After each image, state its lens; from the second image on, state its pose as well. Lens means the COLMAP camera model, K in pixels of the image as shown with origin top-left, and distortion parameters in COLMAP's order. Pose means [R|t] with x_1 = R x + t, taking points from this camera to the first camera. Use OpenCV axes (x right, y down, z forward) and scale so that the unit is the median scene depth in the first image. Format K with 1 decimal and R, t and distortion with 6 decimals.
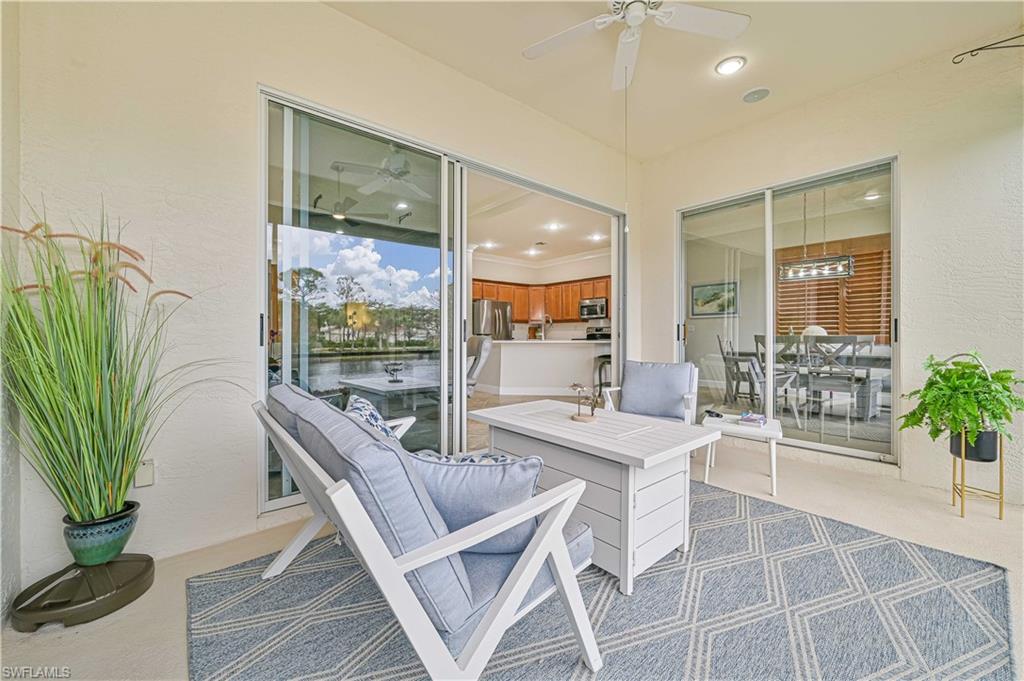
lens RADIAL K [[407.9, 0, 515.7], [0, 407.9, 335.2], [0, 0, 1]] dist [0.003982, -0.000639]
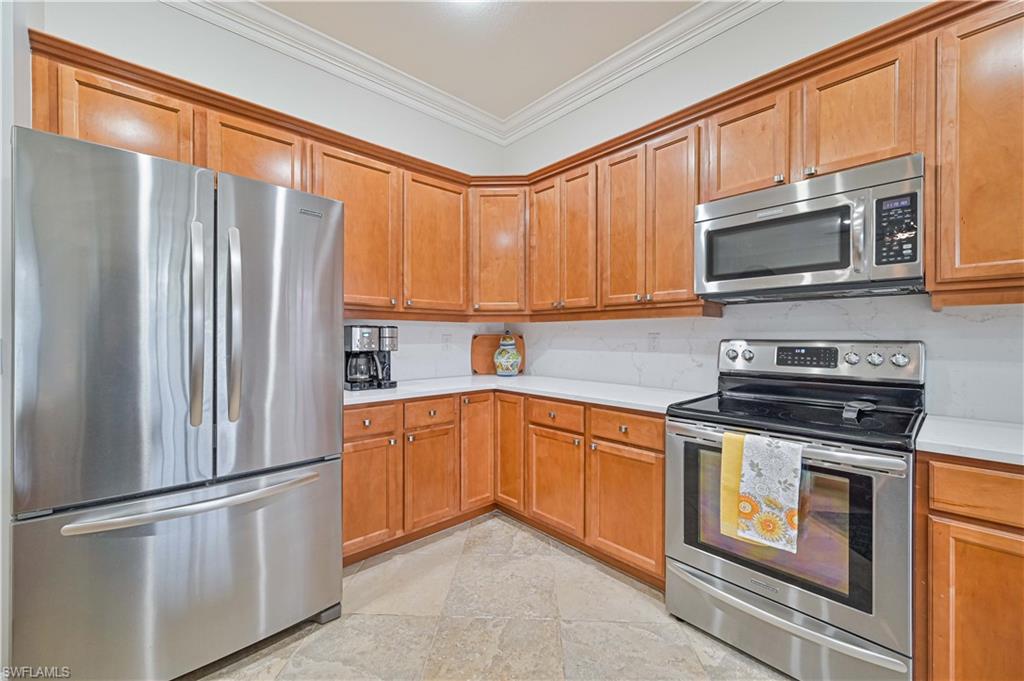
lens RADIAL K [[407.9, 0, 504.8], [0, 407.9, 338.6], [0, 0, 1]] dist [0.003982, -0.000639]
pose [[0.999974, 0.004338, 0.005786, 0.061324], [-0.004373, 0.999971, 0.006155, -0.021234], [-0.005760, -0.006180, 0.999964, 0.804537]]
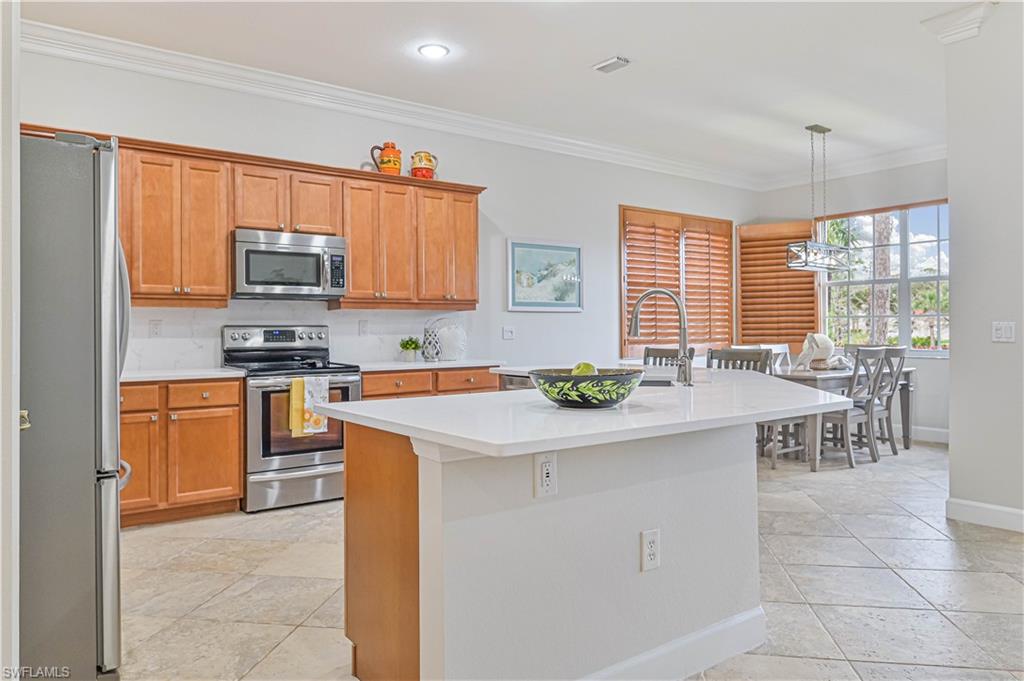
lens RADIAL K [[691.1, 0, 514.0], [0, 691.1, 325.9], [0, 0, 1]] dist [0.006715, 0.002230]
pose [[0.099164, 0.011292, 0.995007, -0.293804], [0.004695, 0.999919, -0.011815, -0.012863], [-0.995060, 0.005843, 0.099103, 0.770028]]
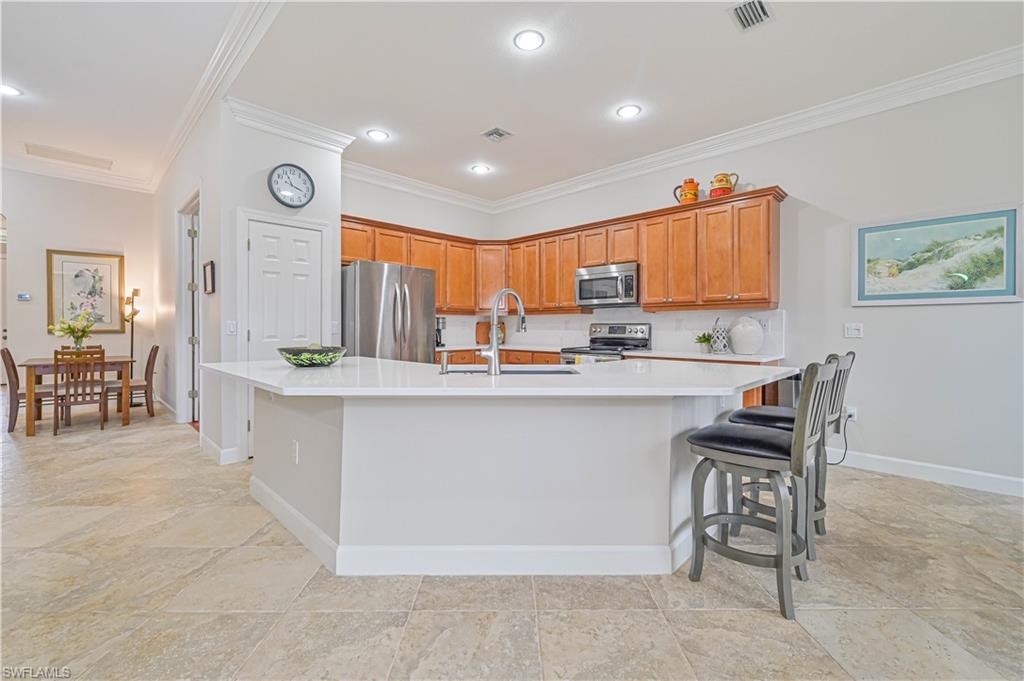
lens RADIAL K [[425.3, 0, 510.0], [0, 425.3, 330.3], [0, 0, 1]] dist [-0.003725, 0.000293]
pose [[0.997217, 0.003756, 0.074464, 0.038922], [-0.004521, 0.999939, 0.010102, -0.016501], [-0.074421, -0.010410, 0.997173, 0.499095]]
